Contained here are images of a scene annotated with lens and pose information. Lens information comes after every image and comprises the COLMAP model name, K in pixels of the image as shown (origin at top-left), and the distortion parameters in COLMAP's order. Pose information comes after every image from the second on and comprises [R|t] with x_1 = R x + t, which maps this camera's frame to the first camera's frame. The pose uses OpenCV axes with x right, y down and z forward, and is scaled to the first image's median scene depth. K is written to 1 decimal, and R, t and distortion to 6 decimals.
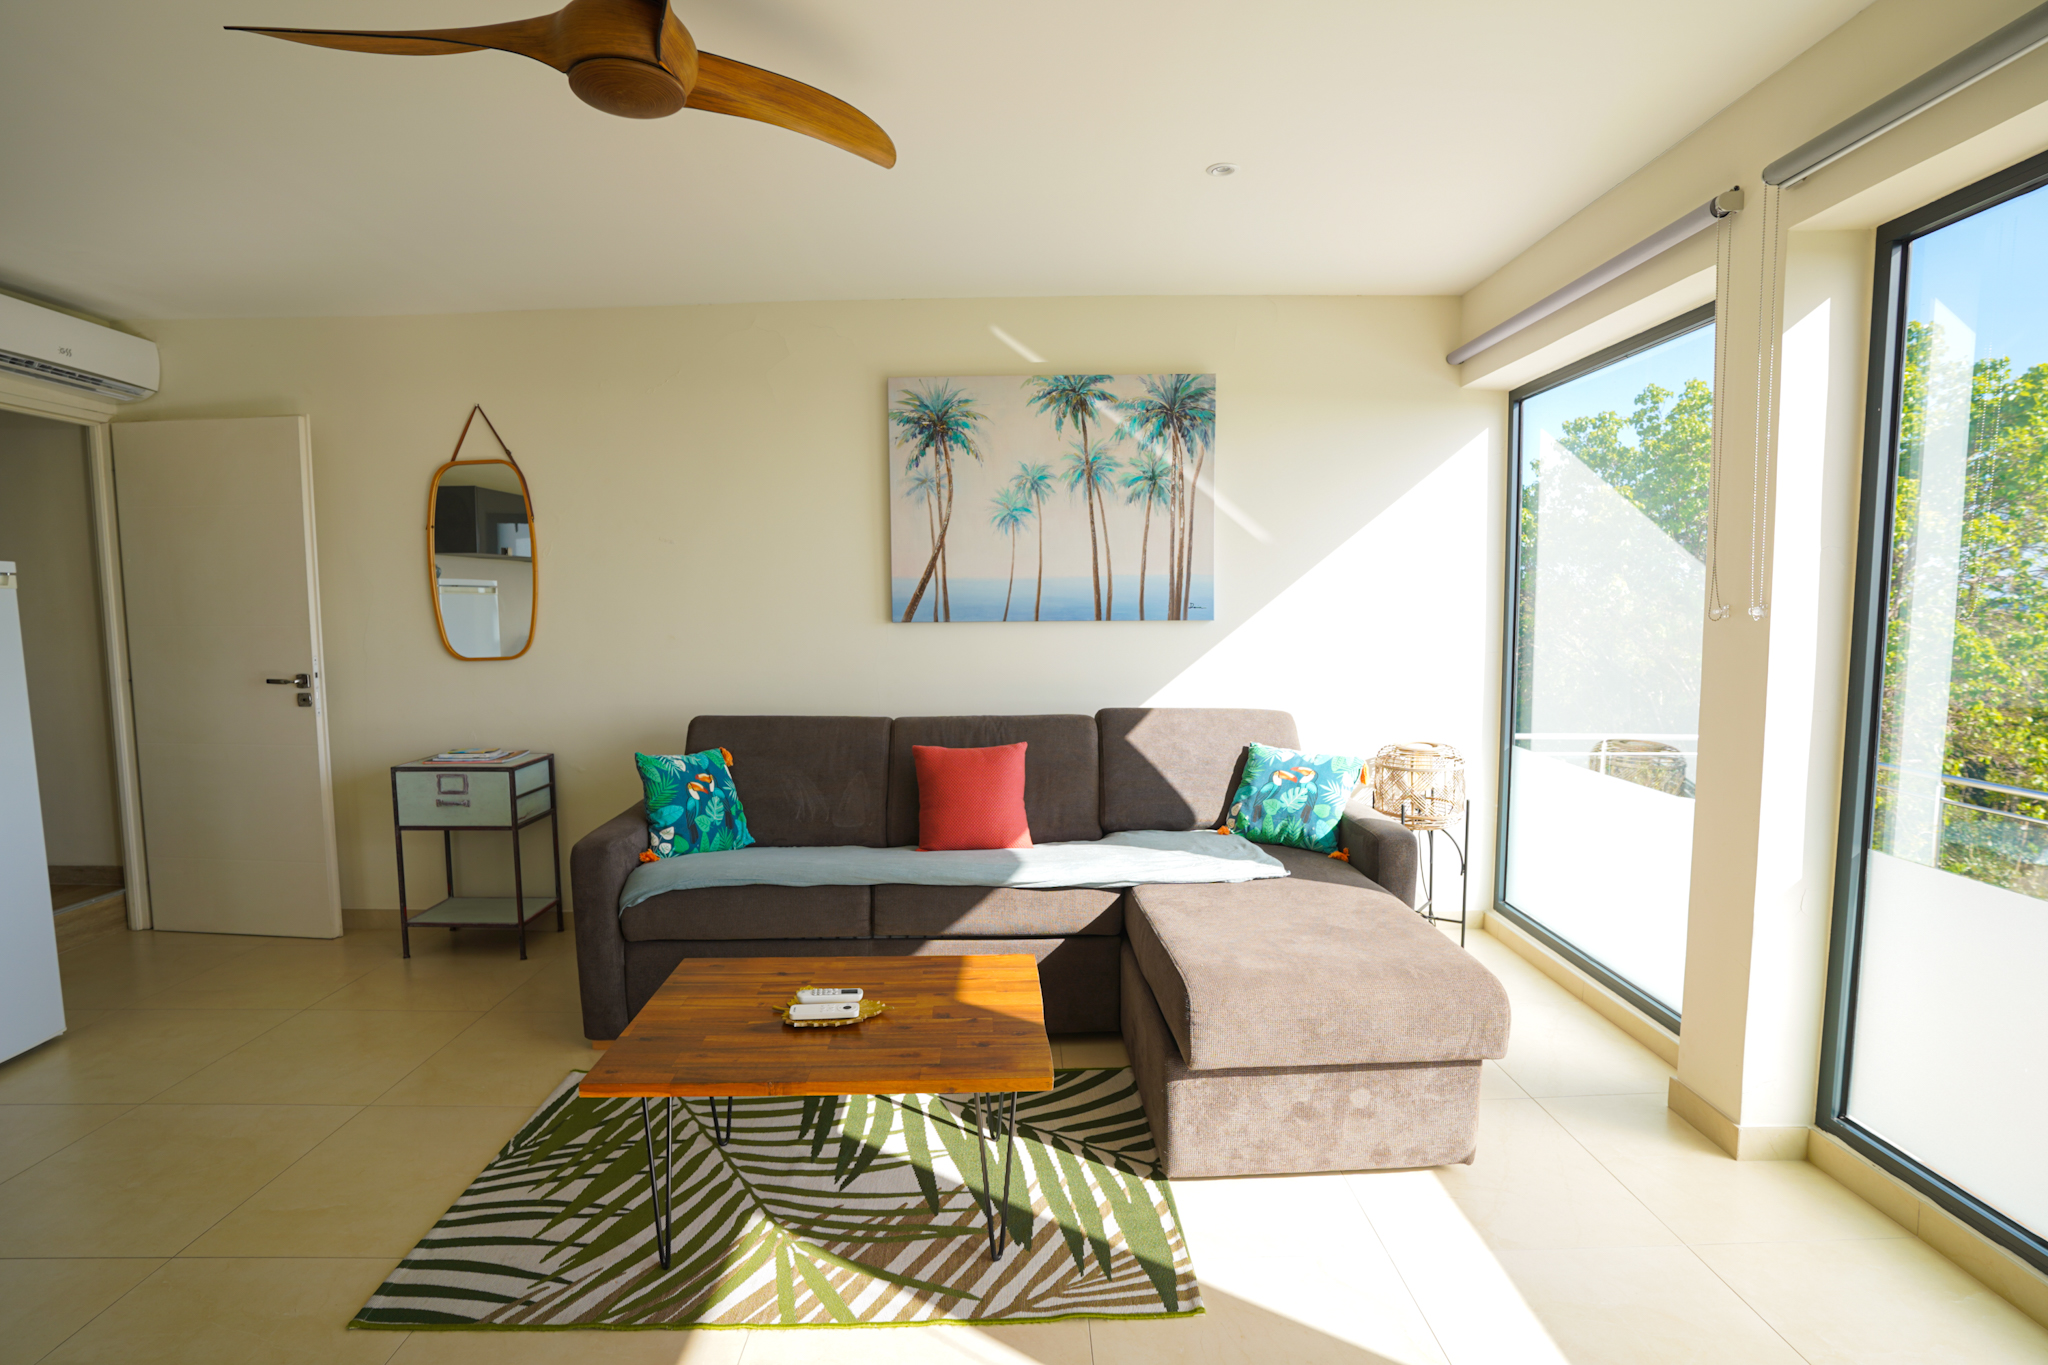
lens RADIAL K [[1004.5, 0, 1016.5], [0, 1004.5, 694.1], [0, 0, 1]] dist [-0.058547, 0.016232]
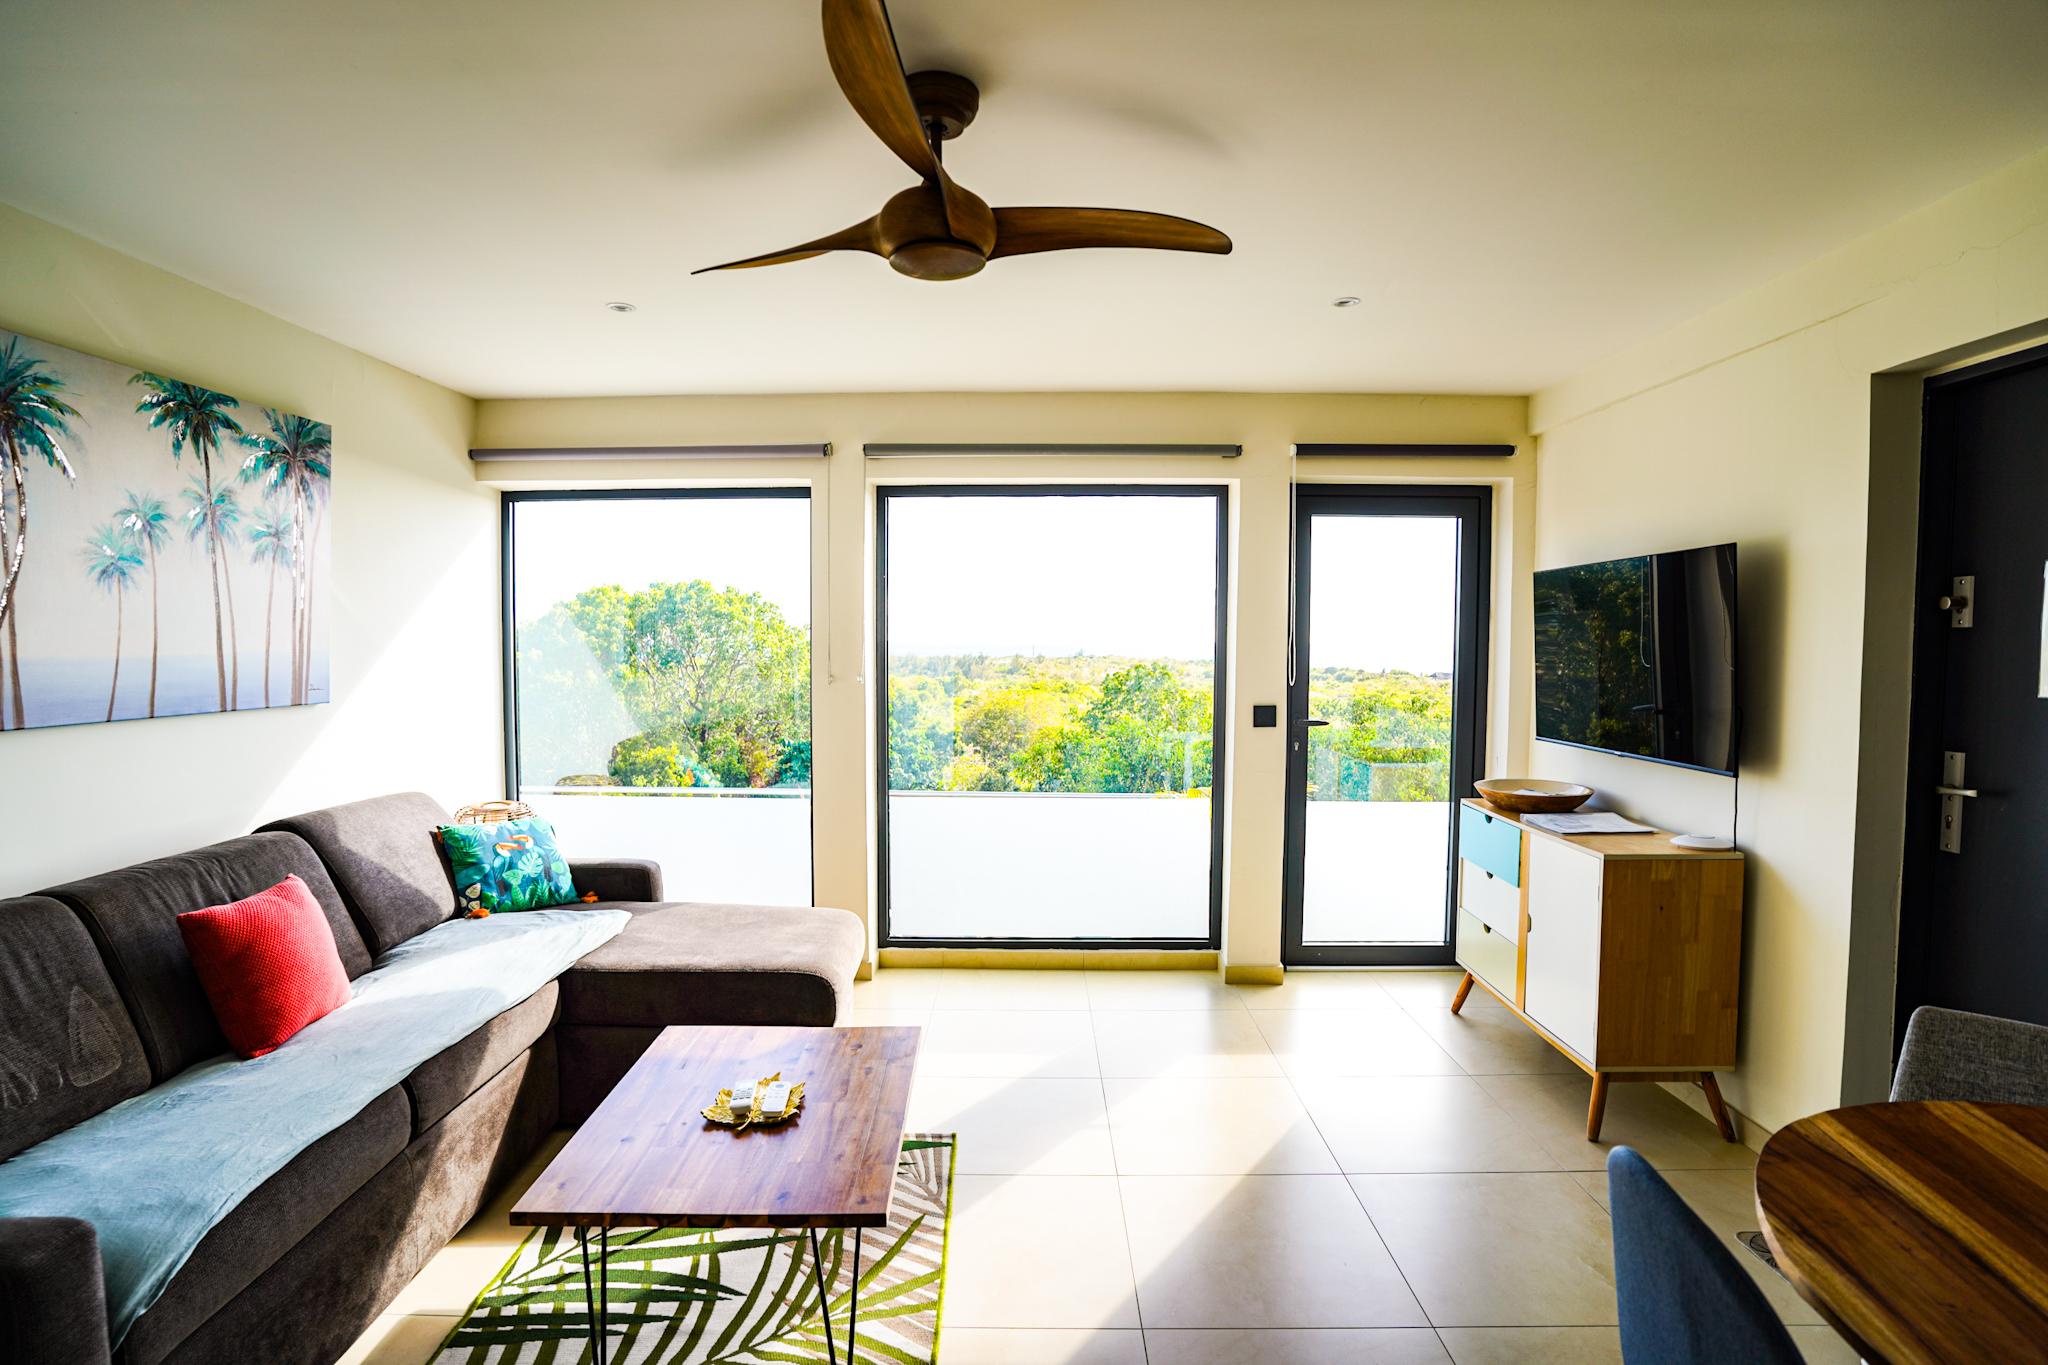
lens RADIAL K [[1004.5, 0, 1028.0], [0, 1004.5, 688.6], [0, 0, 1]] dist [-0.058547, 0.016232]
pose [[0.001928, -0.042148, 0.999110, -0.676171], [0.087298, 0.995304, 0.041819, -0.070101], [-0.996180, 0.087140, 0.005599, 0.395281]]
